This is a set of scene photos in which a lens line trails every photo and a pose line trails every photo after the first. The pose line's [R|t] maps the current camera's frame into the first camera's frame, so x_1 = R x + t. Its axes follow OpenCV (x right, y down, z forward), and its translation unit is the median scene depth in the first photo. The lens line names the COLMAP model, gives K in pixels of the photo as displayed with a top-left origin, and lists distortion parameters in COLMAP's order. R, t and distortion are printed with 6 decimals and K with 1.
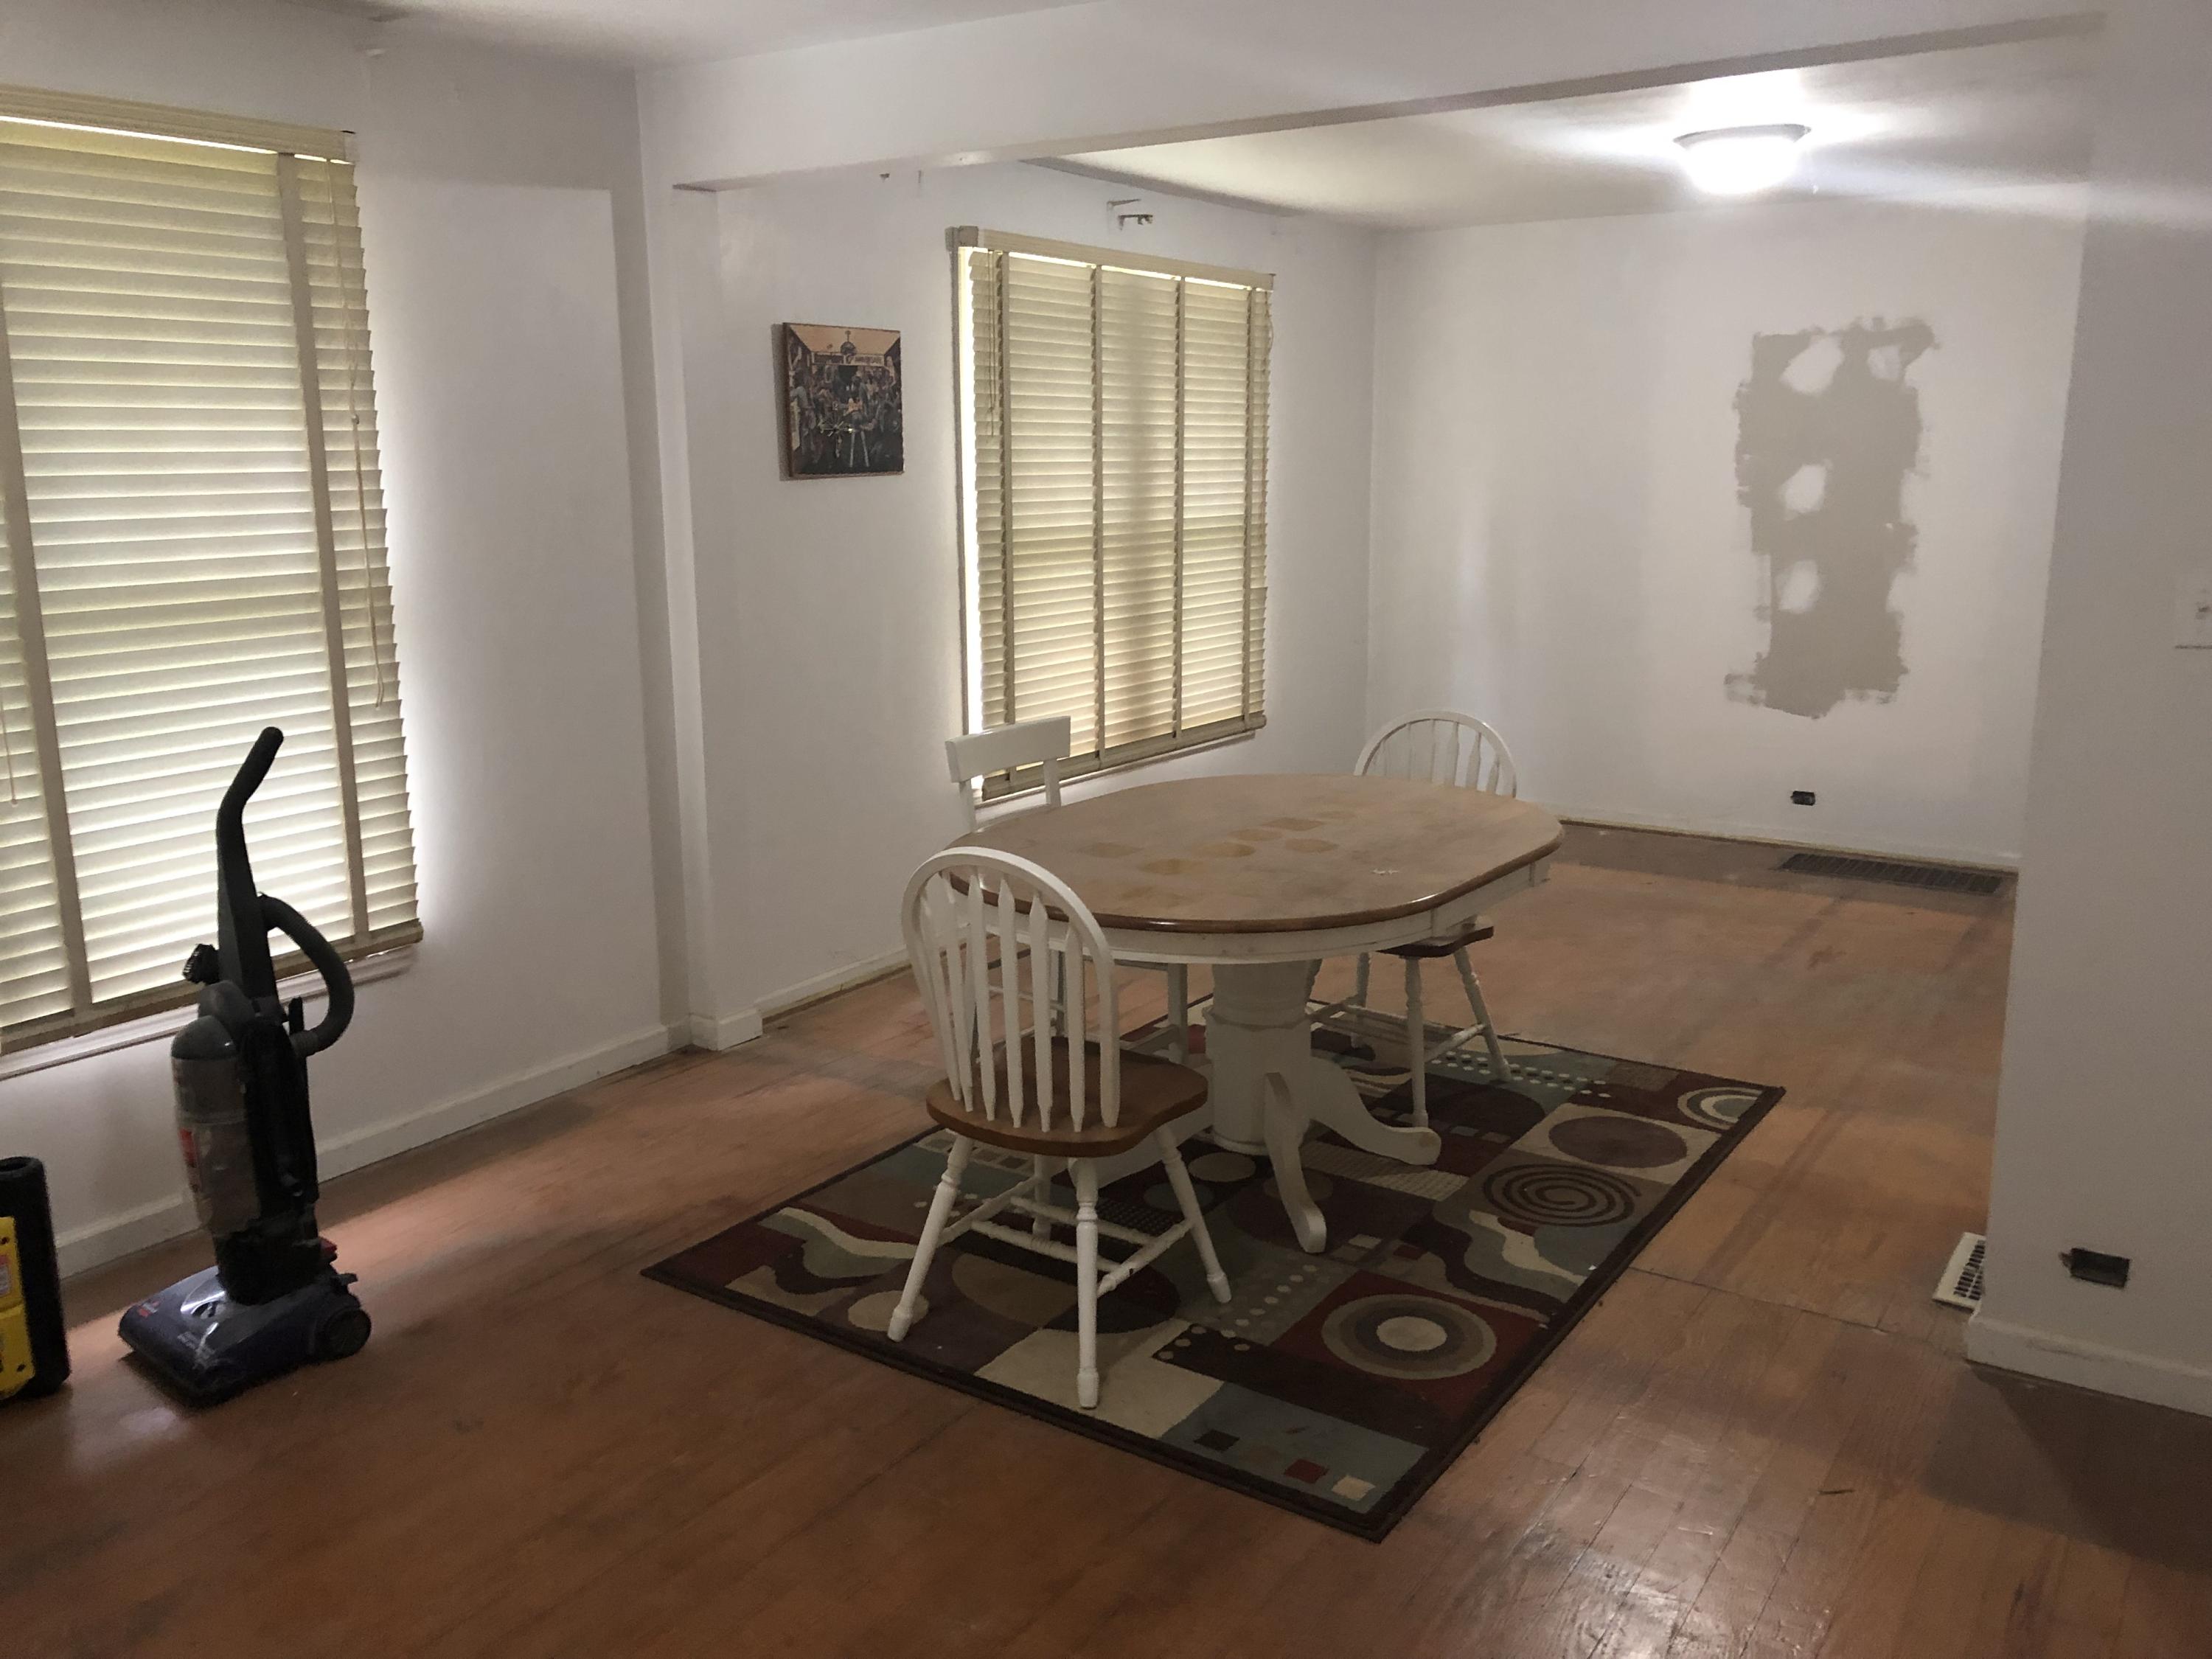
lens RADIAL K [[1811.1, 0, 1106.0], [0, 1811.1, 829.5], [0, 0, 1]] dist [-0.008588, -0.005316]
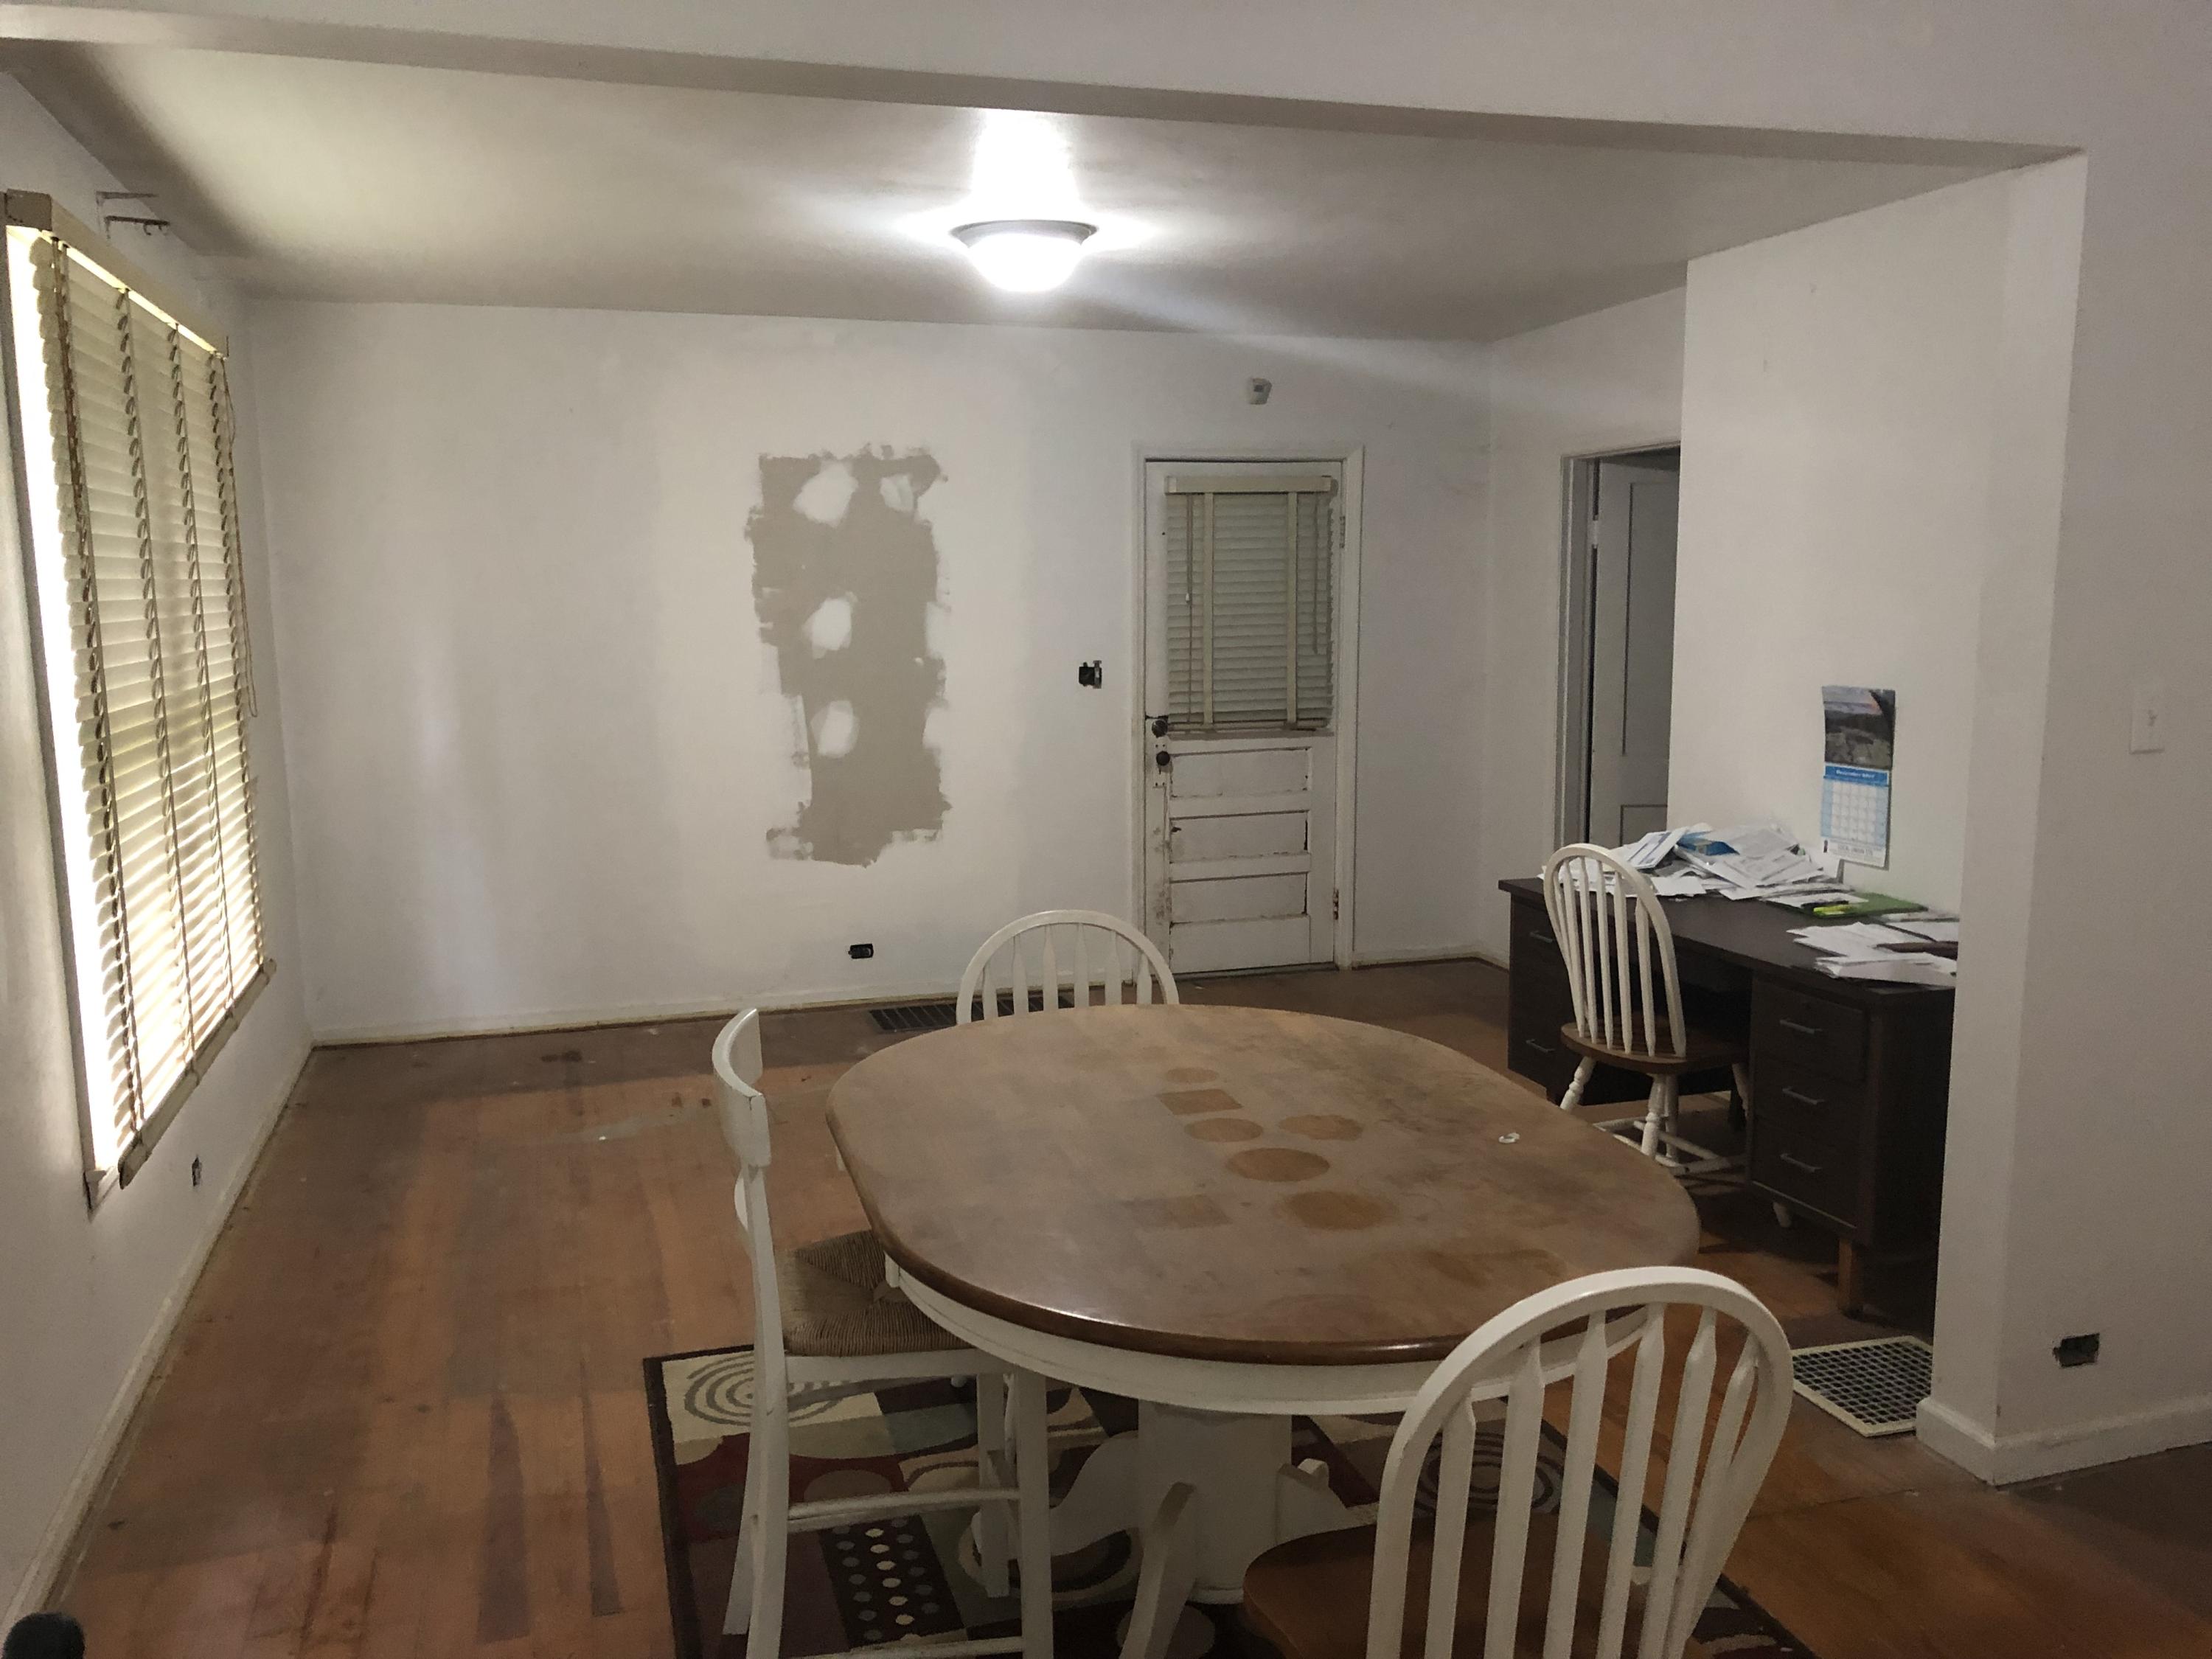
lens RADIAL K [[1766.0, 0, 1106.0], [0, 1766.0, 829.5], [0, 0, 1]] dist [0.111890, -0.000935]
pose [[0.630372, -0.108378, 0.768691, -0.239740], [0.163519, 0.986528, 0.004996, -0.065587], [-0.758876, 0.122547, 0.639601, 0.321140]]
